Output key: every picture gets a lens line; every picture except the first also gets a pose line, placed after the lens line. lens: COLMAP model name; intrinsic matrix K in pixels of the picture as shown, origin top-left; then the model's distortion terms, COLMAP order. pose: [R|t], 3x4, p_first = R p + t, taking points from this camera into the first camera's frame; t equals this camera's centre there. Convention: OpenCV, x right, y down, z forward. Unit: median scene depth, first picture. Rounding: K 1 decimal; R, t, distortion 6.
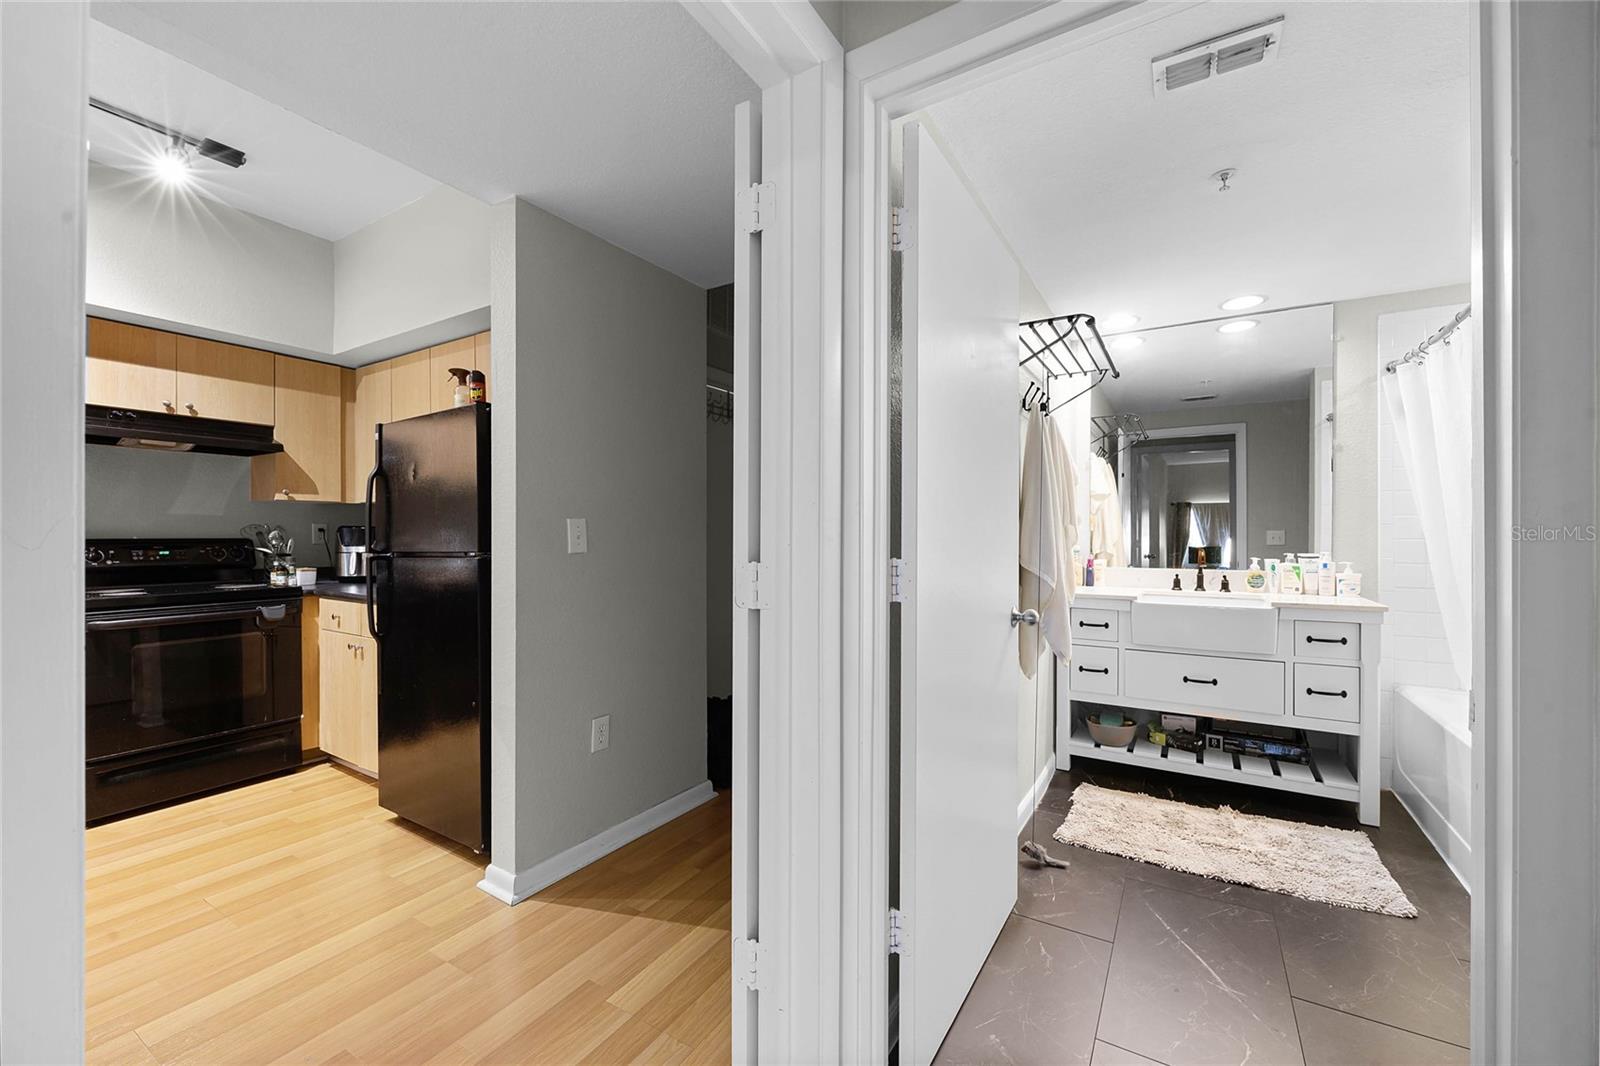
lens RADIAL K [[635.7, 0, 794.7], [0, 635.7, 539.0], [0, 0, 1]] dist [-0.000862, -0.000063]
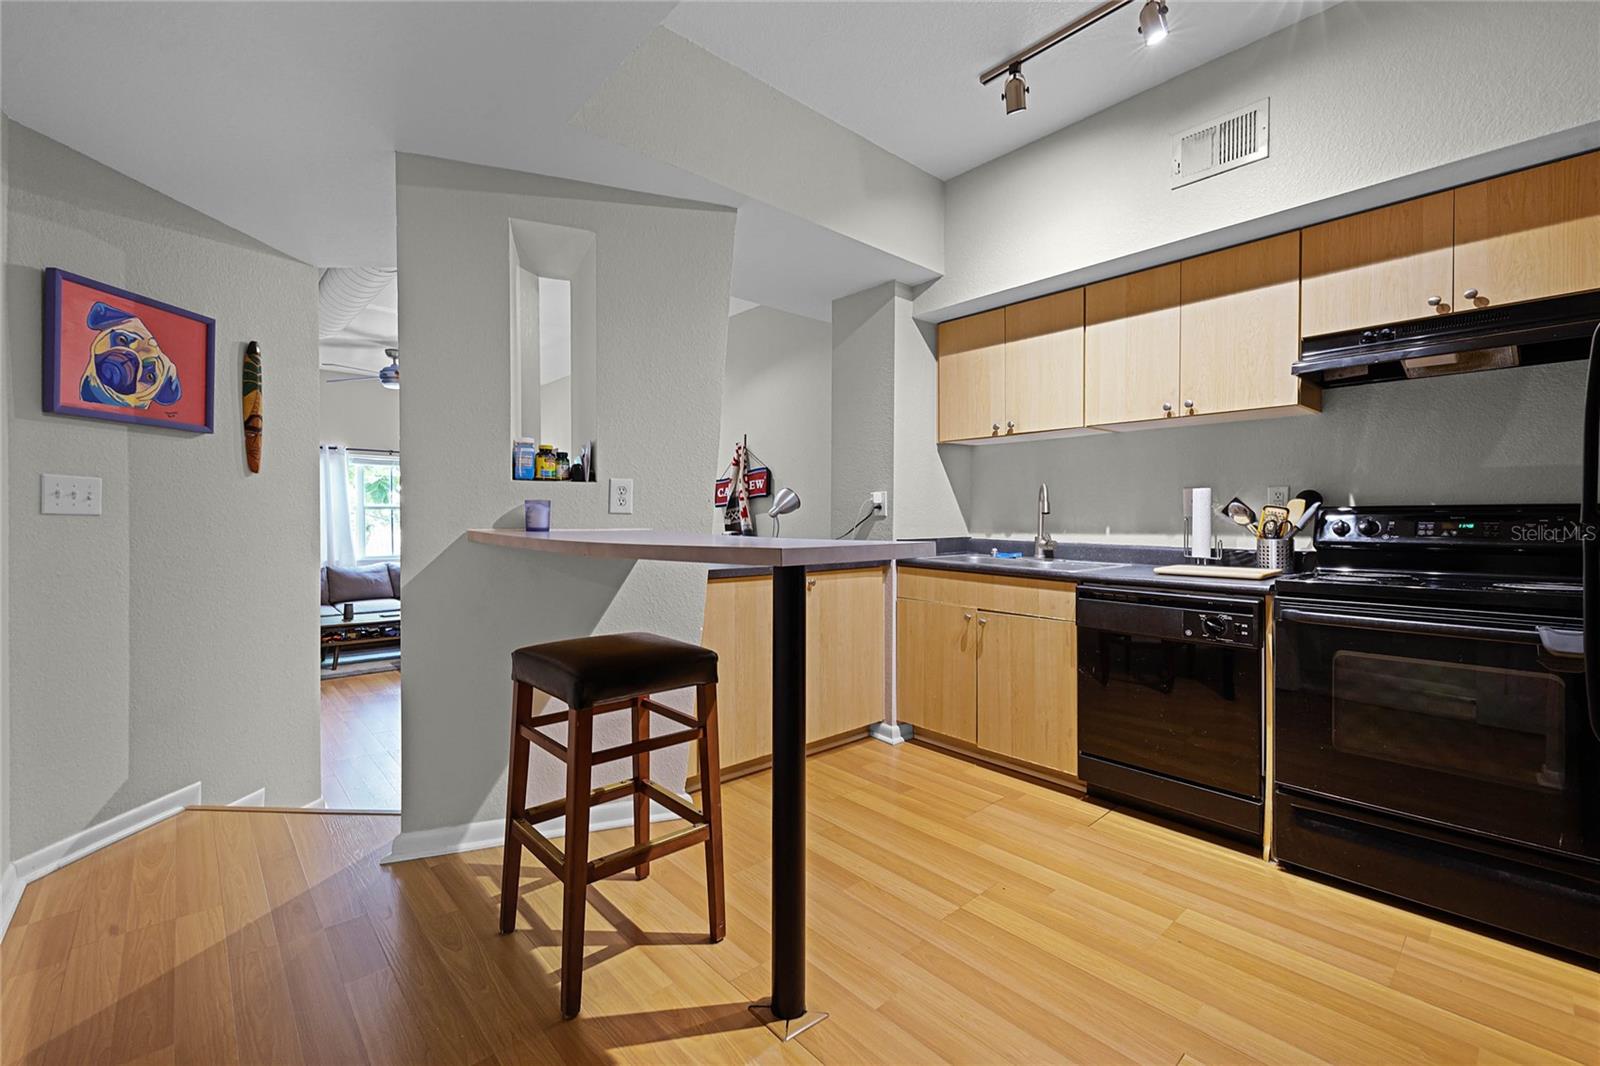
lens RADIAL K [[680.9, 0, 794.4], [0, 680.9, 523.9], [0, 0, 1]] dist [0.014815, -0.000096]
pose [[-0.284767, 0.007203, -0.958570, -0.090906], [-0.004606, 0.999950, 0.008882, 0.015023], [0.958586, 0.006945, -0.284719, 0.498196]]
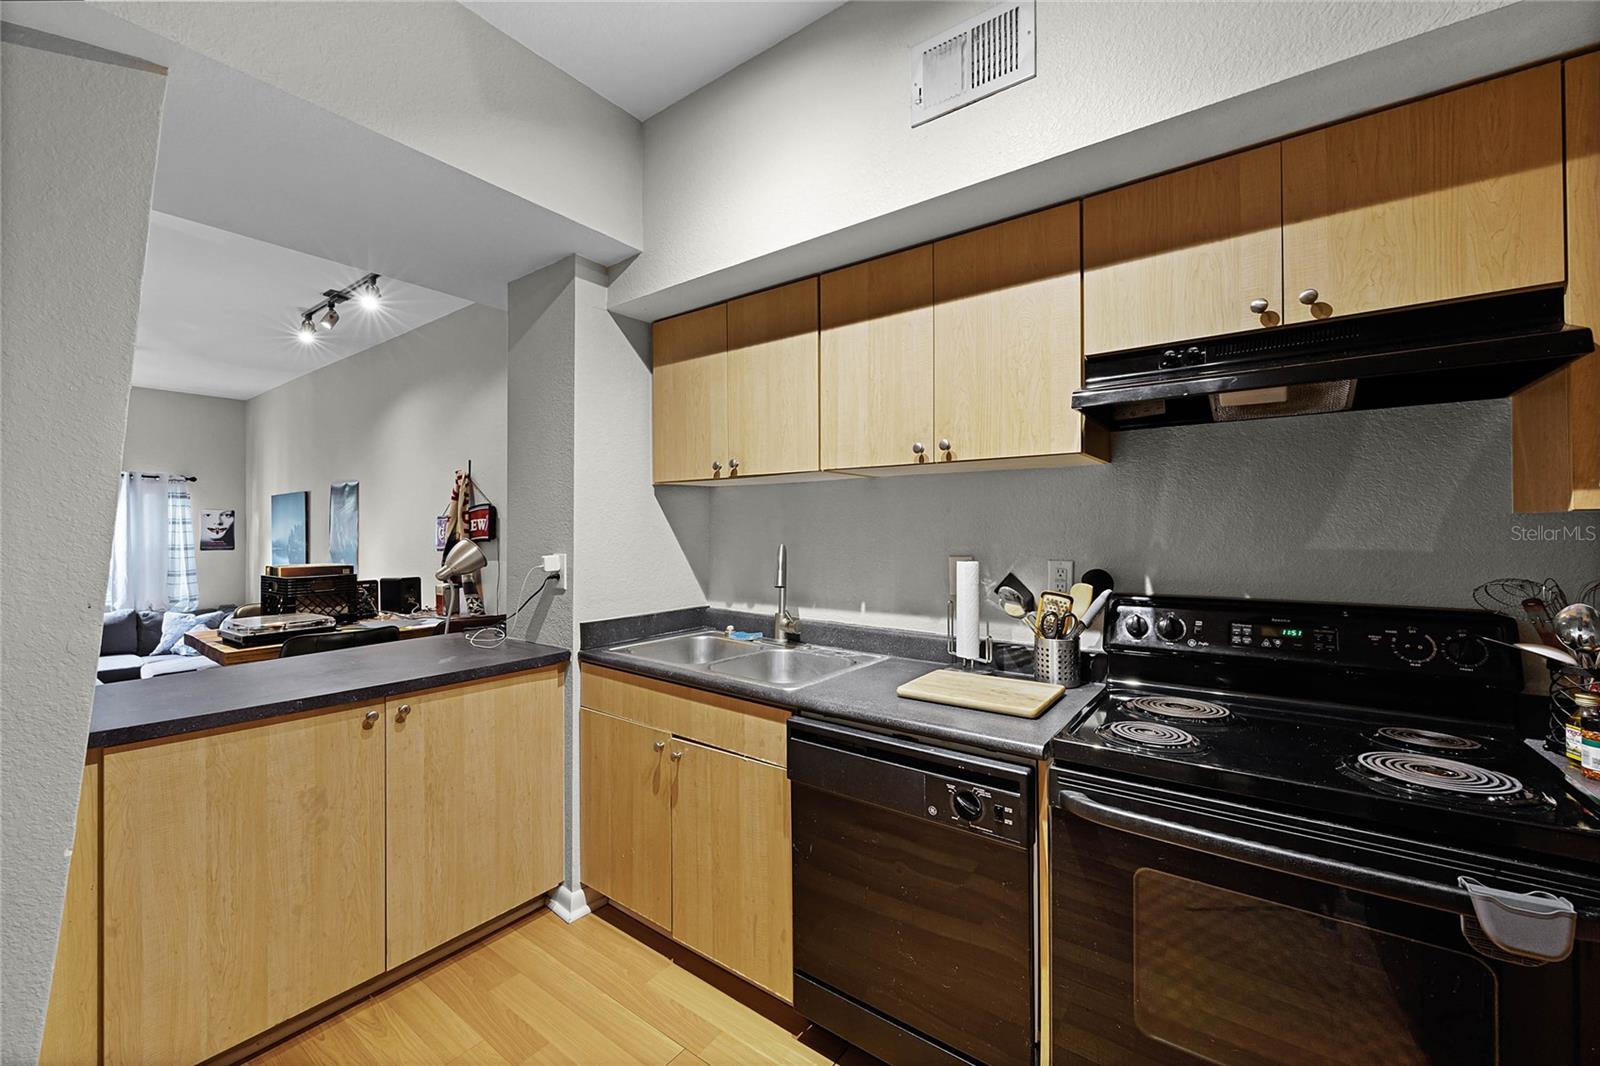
lens RADIAL K [[639.7, 0, 790.6], [0, 639.7, 526.9], [0, 0, 1]] dist [-0.001236, -0.000038]
pose [[-0.090581, -0.008528, -0.995853, -0.458040], [-0.004394, 0.999957, -0.008164, -0.048547], [0.995879, 0.003636, -0.090614, 0.632603]]
